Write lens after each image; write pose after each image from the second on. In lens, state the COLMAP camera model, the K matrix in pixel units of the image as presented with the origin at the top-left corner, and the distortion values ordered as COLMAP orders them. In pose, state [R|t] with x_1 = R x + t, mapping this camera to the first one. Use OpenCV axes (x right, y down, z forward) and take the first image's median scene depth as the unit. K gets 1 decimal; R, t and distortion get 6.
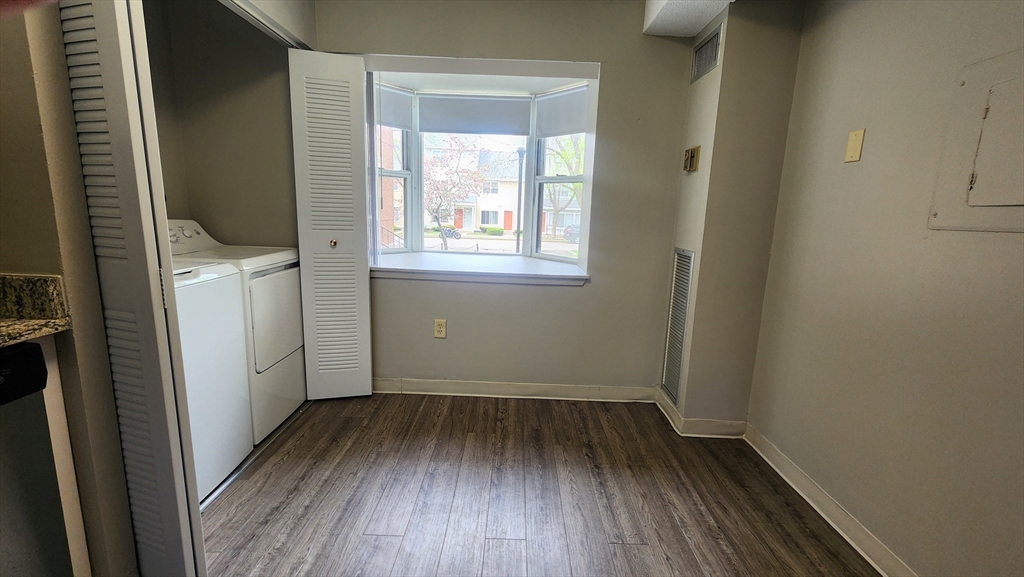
lens RADIAL K [[423.0, 0, 512.9], [0, 423.0, 286.9], [0, 0, 1]] dist [0.002850, -0.000180]
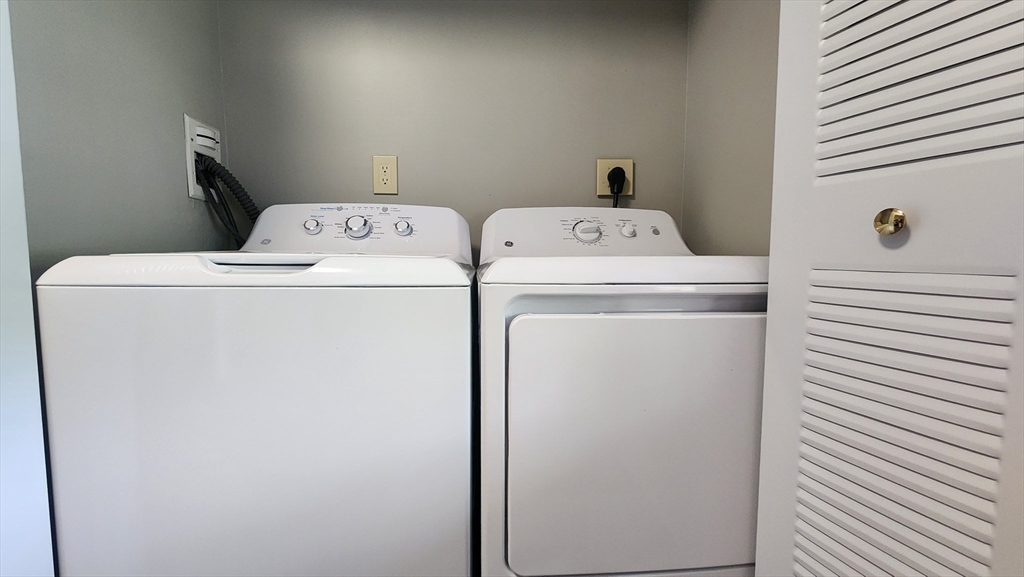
lens RADIAL K [[423.0, 0, 516.6], [0, 423.0, 284.9], [0, 0, 1]] dist [0.002850, -0.000180]
pose [[0.071423, 0.041927, -0.996565, -0.212215], [-0.179257, 0.983389, 0.028525, -0.042639], [0.981206, 0.176604, 0.077753, 0.797197]]
